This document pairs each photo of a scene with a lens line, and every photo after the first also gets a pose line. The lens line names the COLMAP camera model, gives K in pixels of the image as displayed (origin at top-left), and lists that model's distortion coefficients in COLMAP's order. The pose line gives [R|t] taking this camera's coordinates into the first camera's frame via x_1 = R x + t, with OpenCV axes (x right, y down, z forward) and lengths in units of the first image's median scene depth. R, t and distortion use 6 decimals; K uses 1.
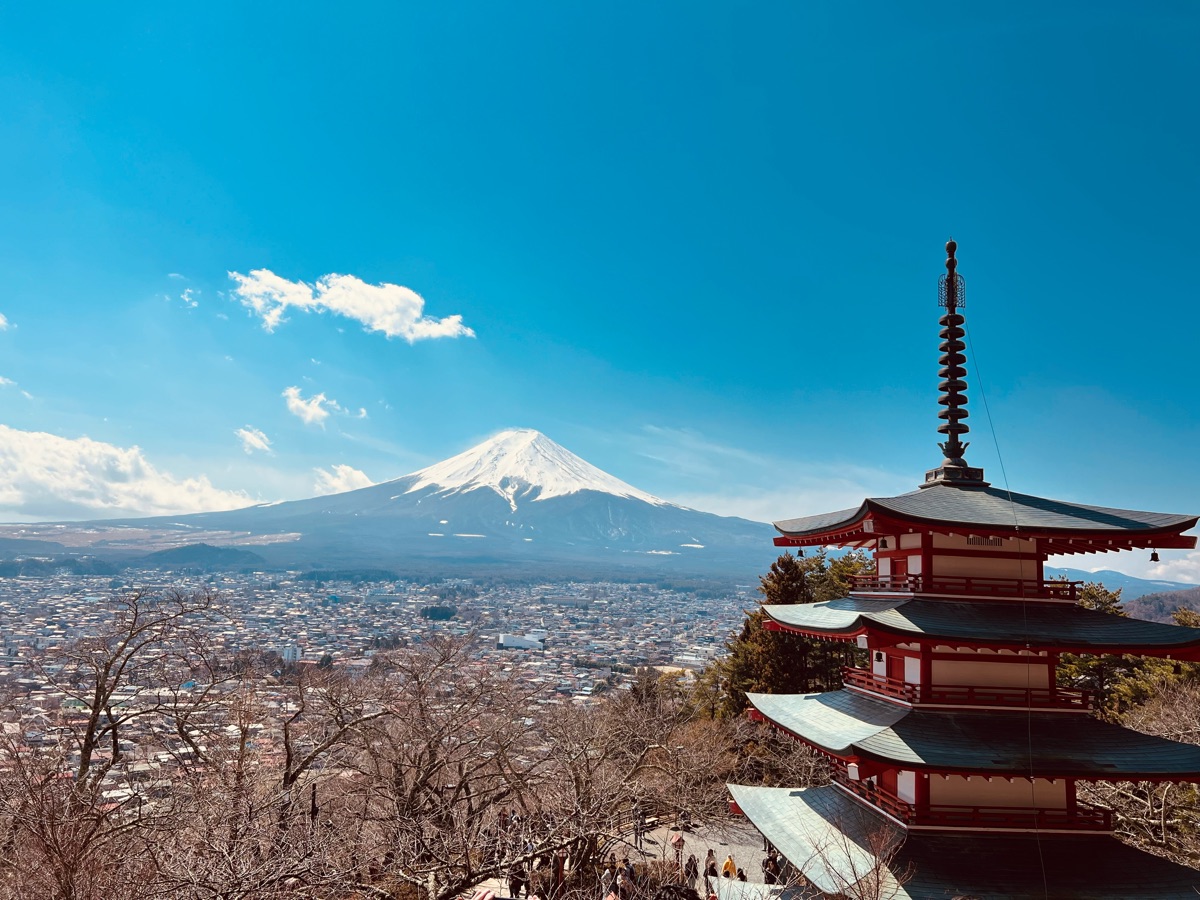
lens RADIAL K [[899.9, 0, 595.6], [0, 899.9, 460.2], [0, 0, 1]] dist [0.029803, -0.016742]
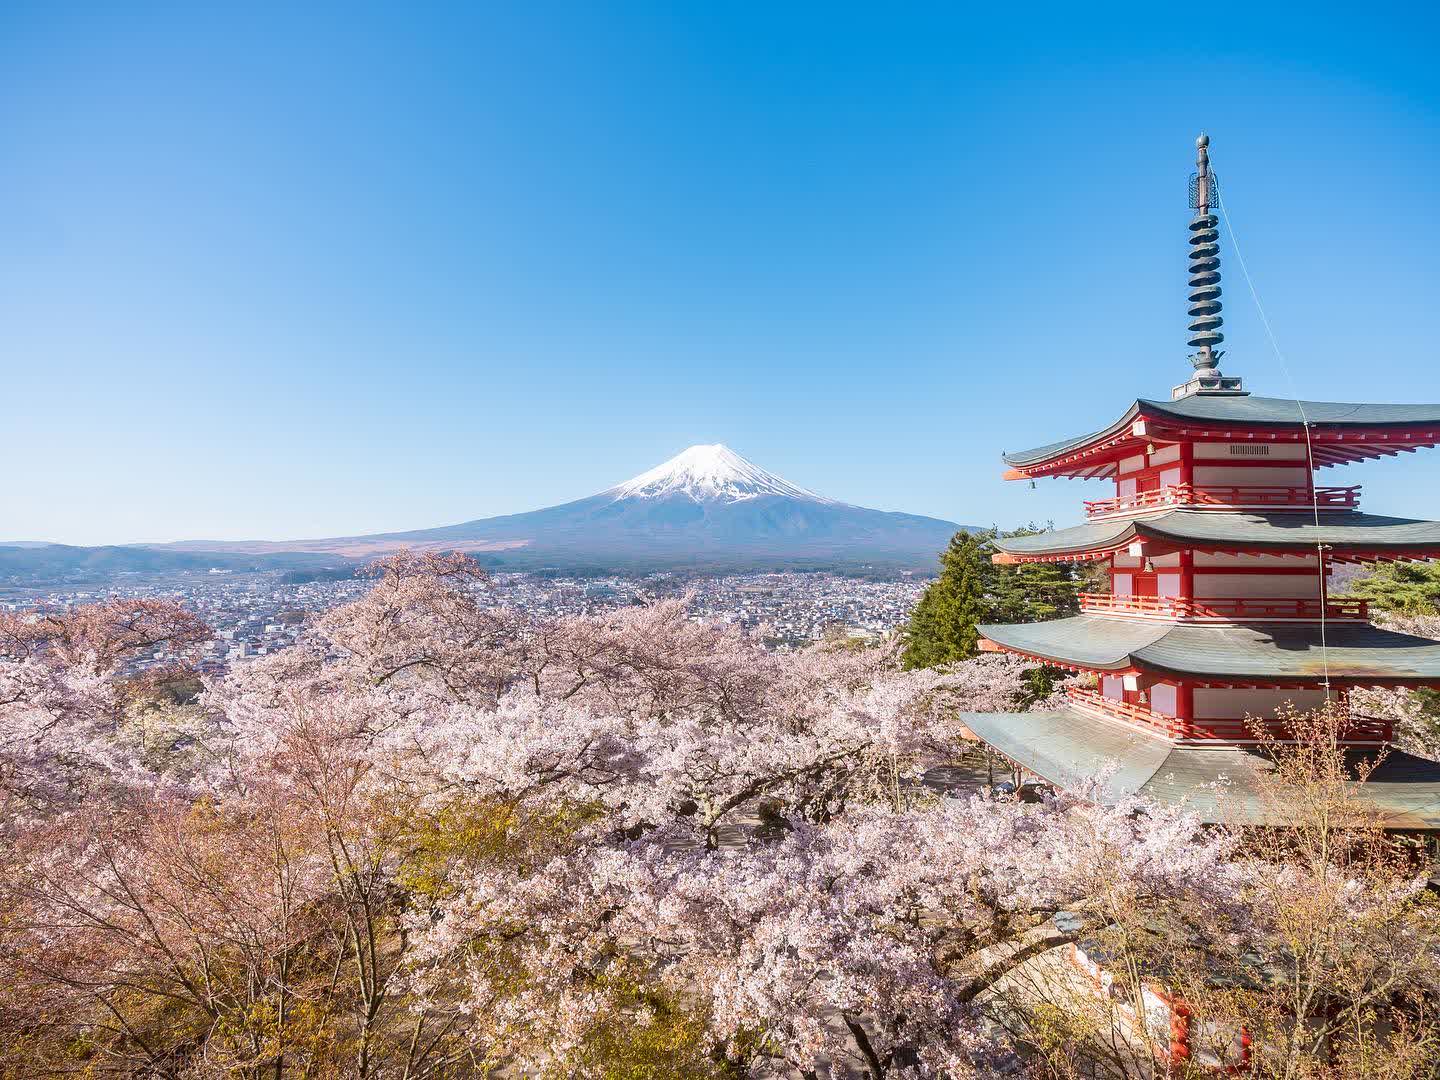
lens RADIAL K [[765.8, 0, 722.4], [0, 765.8, 546.0], [0, 0, 1]] dist [0.003918, 0.000919]
pose [[0.997040, -0.034304, -0.068808, -0.061306], [0.040804, 0.994602, 0.095402, 0.082534], [0.065164, -0.097928, 0.993058, 0.144182]]
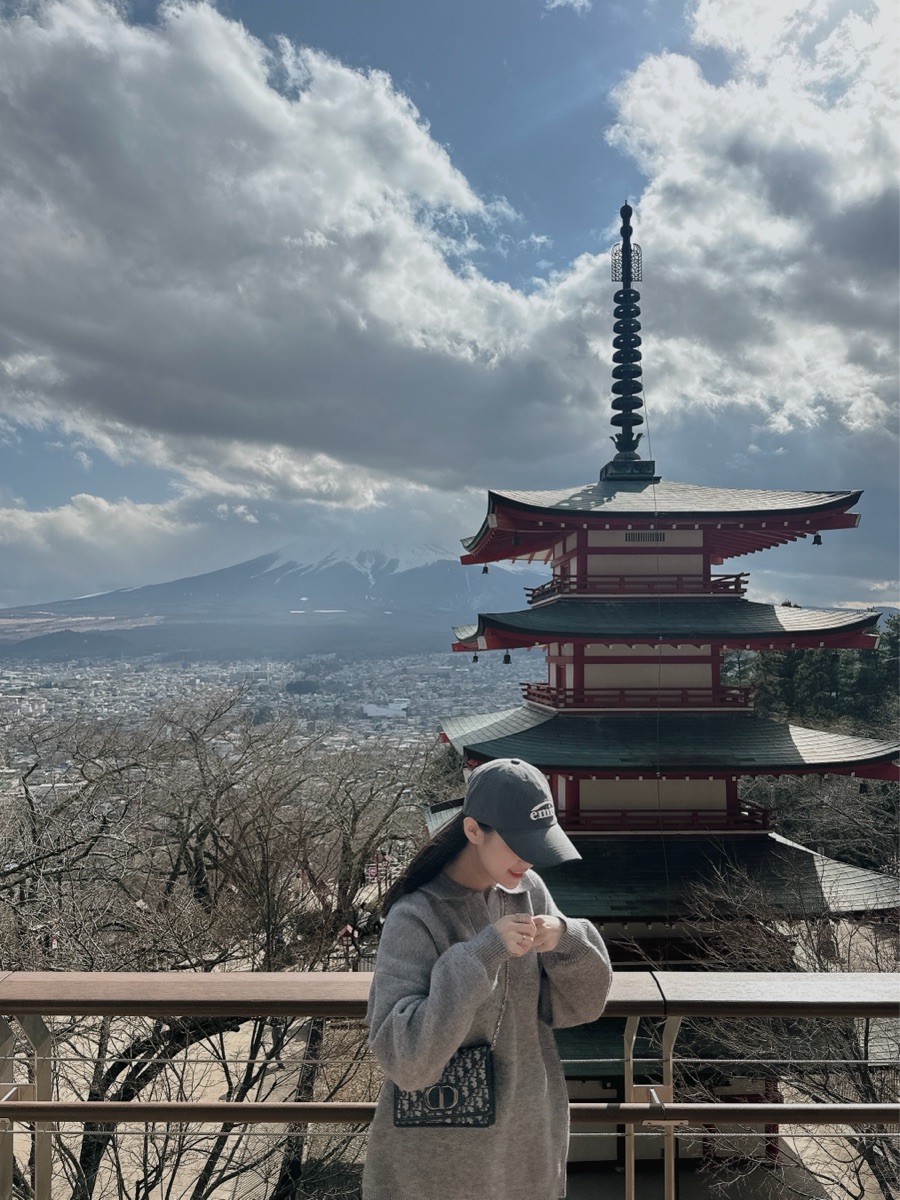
lens RADIAL K [[887.9, 0, 429.4], [0, 887.9, 636.4], [0, 0, 1]] dist [0.194467, -0.389929]
pose [[0.998321, -0.044312, -0.037292, 0.216957], [0.048318, 0.992251, 0.114470, 0.067871], [0.031931, -0.116079, 0.992727, 0.058647]]
